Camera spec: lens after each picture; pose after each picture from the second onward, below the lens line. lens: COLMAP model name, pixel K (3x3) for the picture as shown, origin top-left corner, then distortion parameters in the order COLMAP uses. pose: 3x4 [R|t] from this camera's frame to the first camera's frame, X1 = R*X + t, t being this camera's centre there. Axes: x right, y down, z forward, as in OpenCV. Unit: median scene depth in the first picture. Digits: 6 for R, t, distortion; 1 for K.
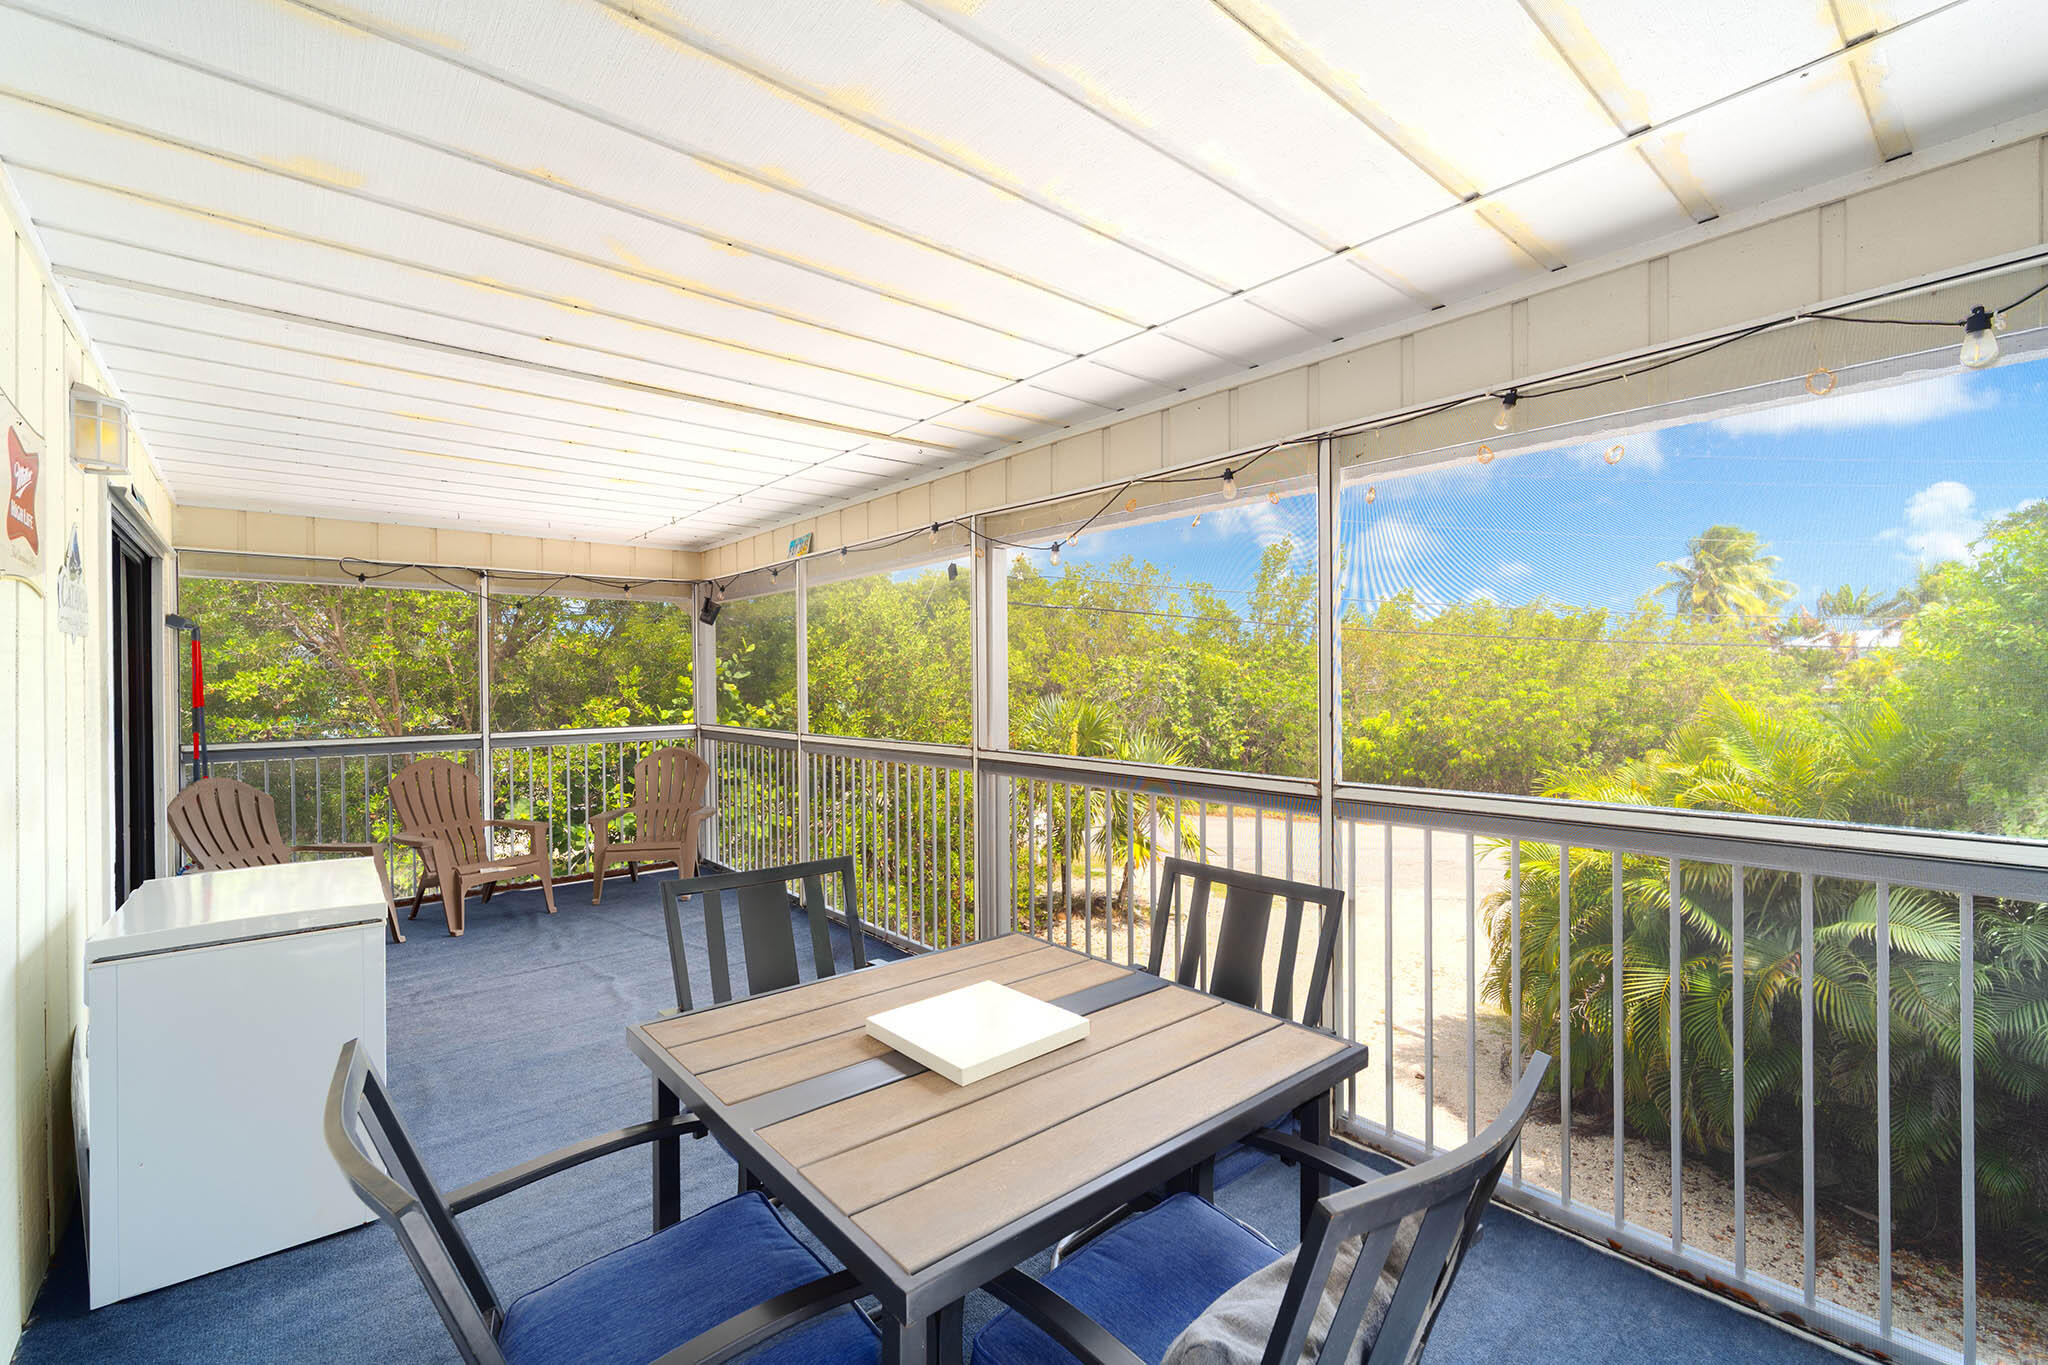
lens RADIAL K [[882.2, 0, 1028.1], [0, 882.2, 682.3], [0, 0, 1]] dist [0.004265, 0.000136]
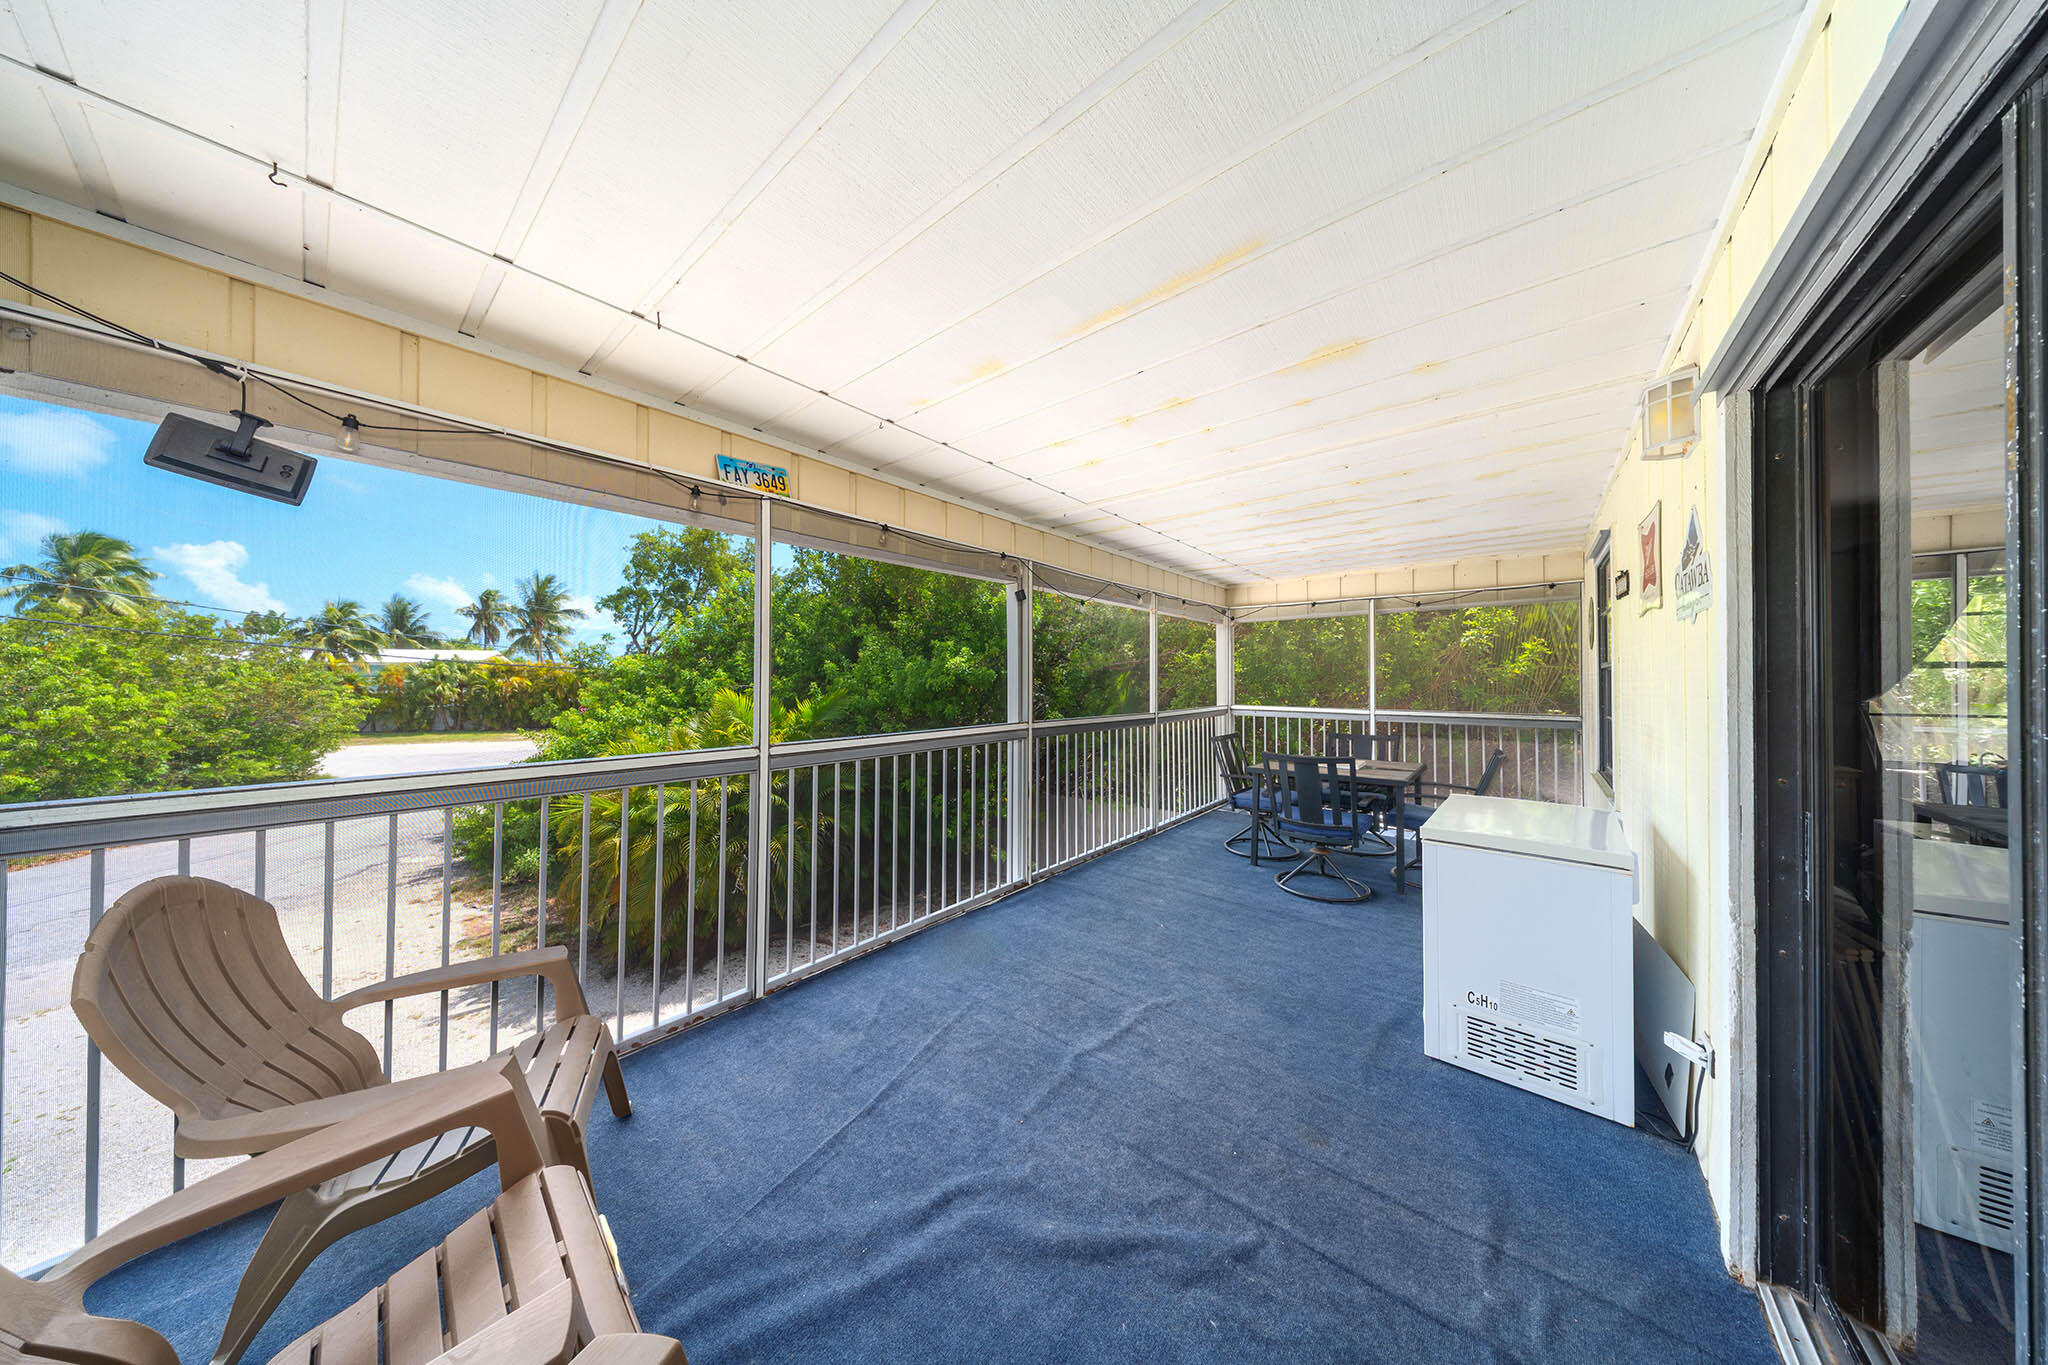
lens RADIAL K [[579.4, 0, 1025.5], [0, 579.4, 675.5], [0, 0, 1]] dist [0.007751, -0.000012]
pose [[-0.168878, -0.000229, 0.985637, -1.080001], [-0.005845, 0.999983, -0.000769, -0.002103], [-0.985620, -0.005891, -0.168877, 1.272395]]
